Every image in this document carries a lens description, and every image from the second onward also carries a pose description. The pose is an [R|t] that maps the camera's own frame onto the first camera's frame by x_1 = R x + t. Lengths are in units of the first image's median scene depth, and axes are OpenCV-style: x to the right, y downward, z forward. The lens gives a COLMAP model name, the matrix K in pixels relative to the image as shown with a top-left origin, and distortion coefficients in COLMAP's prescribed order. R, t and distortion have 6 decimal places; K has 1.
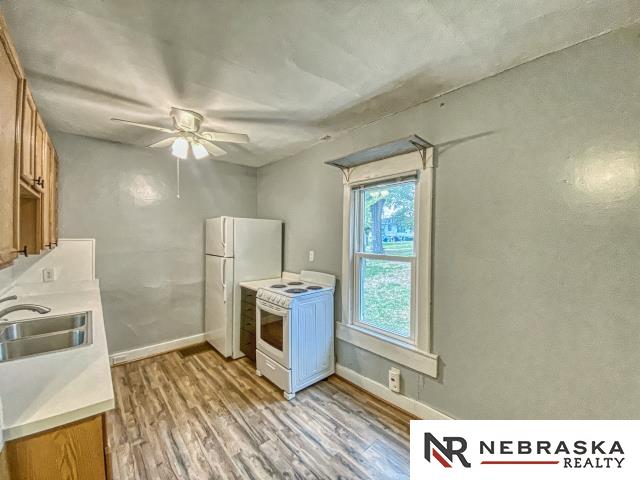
lens RADIAL K [[258.5, 0, 316.9], [0, 258.5, 240.9], [0, 0, 1]] dist [-0.002746, -0.007926]
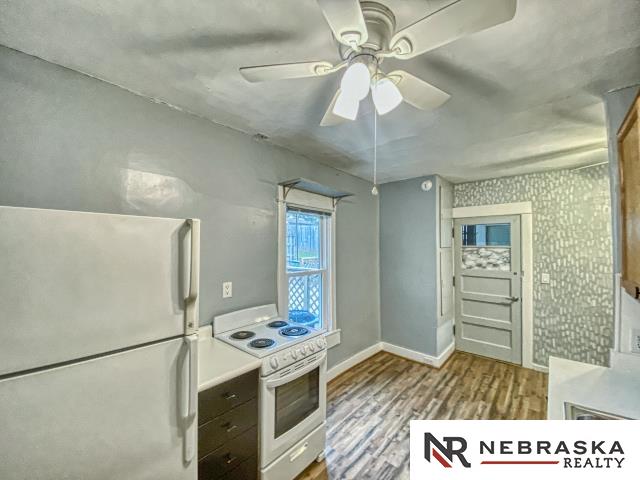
lens RADIAL K [[258.5, 0, 318.5], [0, 258.5, 241.0], [0, 0, 1]] dist [-0.002746, -0.007926]
pose [[-0.125894, 0.008078, 0.992011, -1.071843], [0.006143, 0.999954, -0.007363, -0.091034], [-0.992025, 0.005167, -0.125938, 1.273651]]
